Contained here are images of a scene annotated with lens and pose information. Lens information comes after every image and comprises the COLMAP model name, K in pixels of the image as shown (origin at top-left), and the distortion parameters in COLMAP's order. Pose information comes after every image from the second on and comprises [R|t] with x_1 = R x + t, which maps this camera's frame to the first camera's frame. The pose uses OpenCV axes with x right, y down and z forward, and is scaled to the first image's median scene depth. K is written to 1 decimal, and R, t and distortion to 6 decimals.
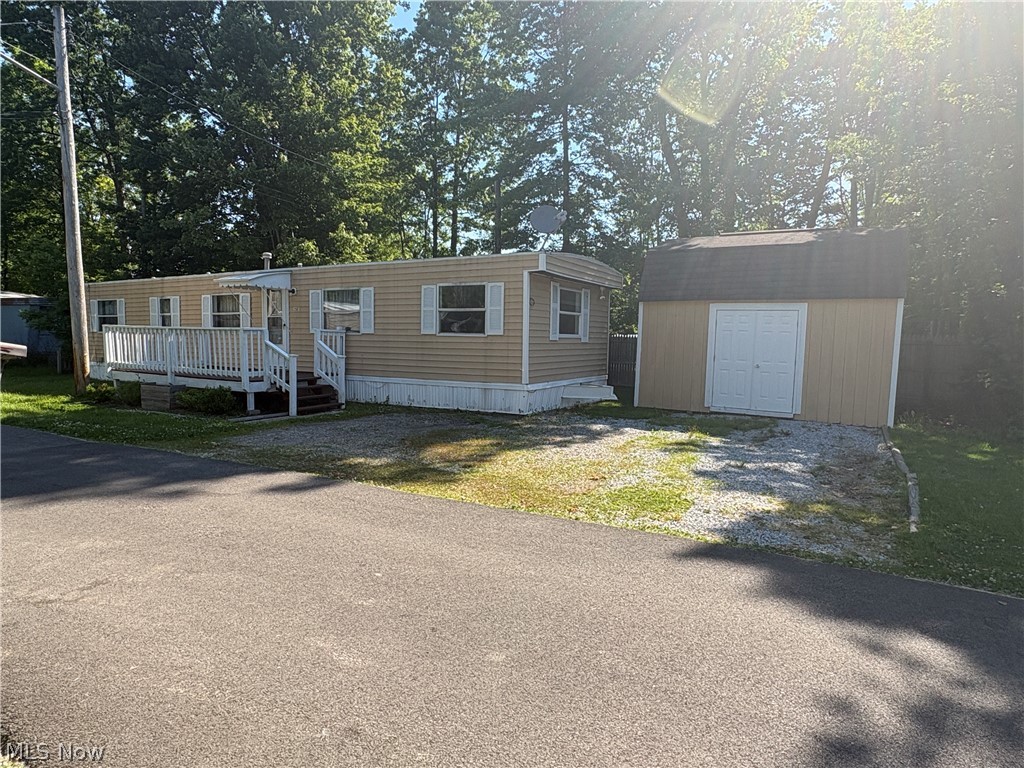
lens RADIAL K [[601.7, 0, 508.7], [0, 601.7, 381.0], [0, 0, 1]] dist [-0.003078, 0.000314]
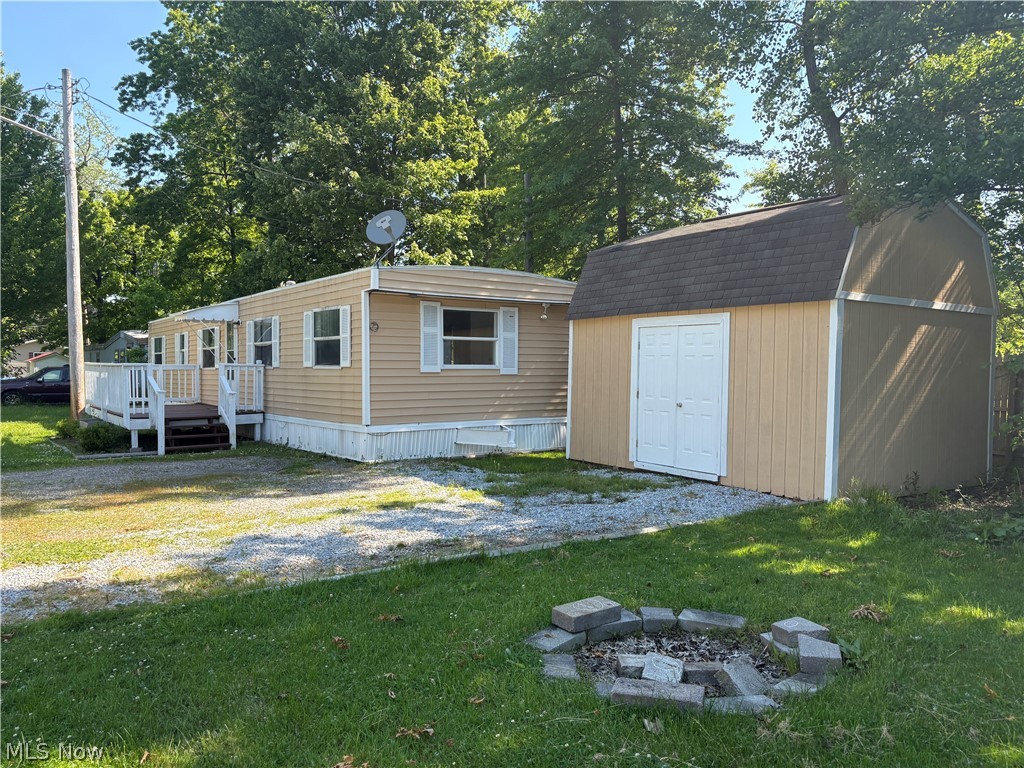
lens RADIAL K [[775.5, 0, 513.1], [0, 775.5, 387.7], [0, 0, 1]] dist [0.007658, 0.000750]
pose [[0.909559, -0.005107, -0.415544, 0.611096], [-0.016514, 0.998691, -0.048419, 0.001616], [0.415247, 0.050902, 0.908283, 0.099079]]
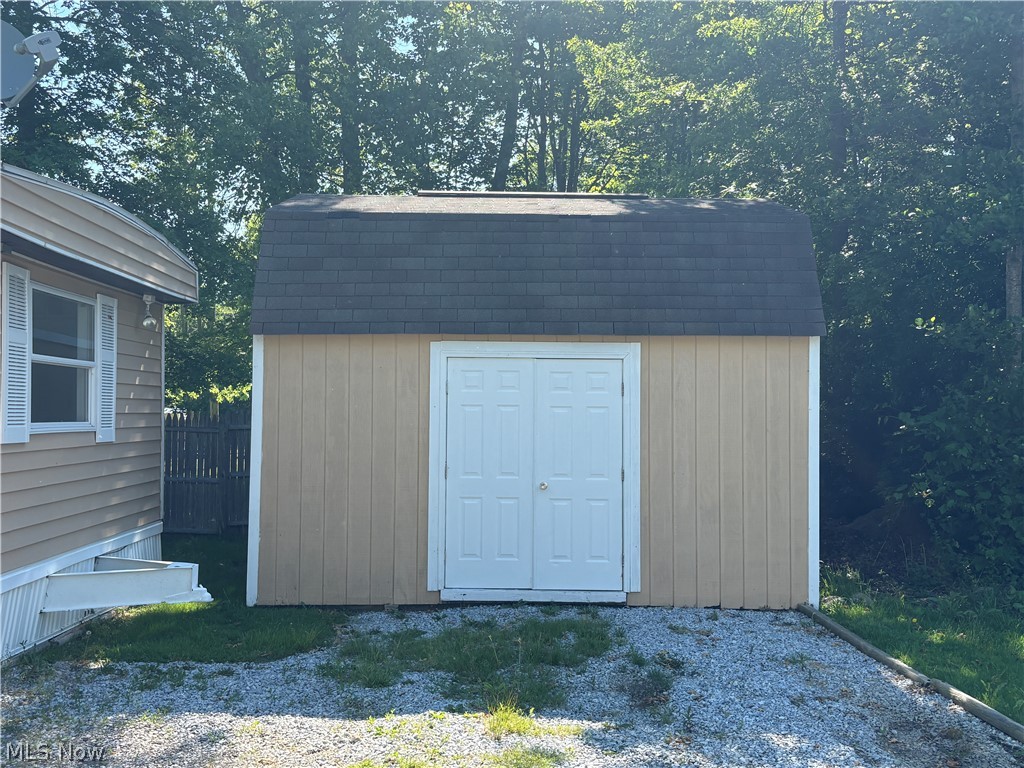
lens RADIAL K [[973.0, 0, 511.7], [0, 973.0, 381.3], [0, 0, 1]] dist [0.024593, 0.000000]
pose [[0.843906, -0.001108, 0.536490, 0.019467], [0.054126, 0.995071, -0.083086, -0.043200], [-0.533753, 0.099155, 0.839807, 0.416018]]
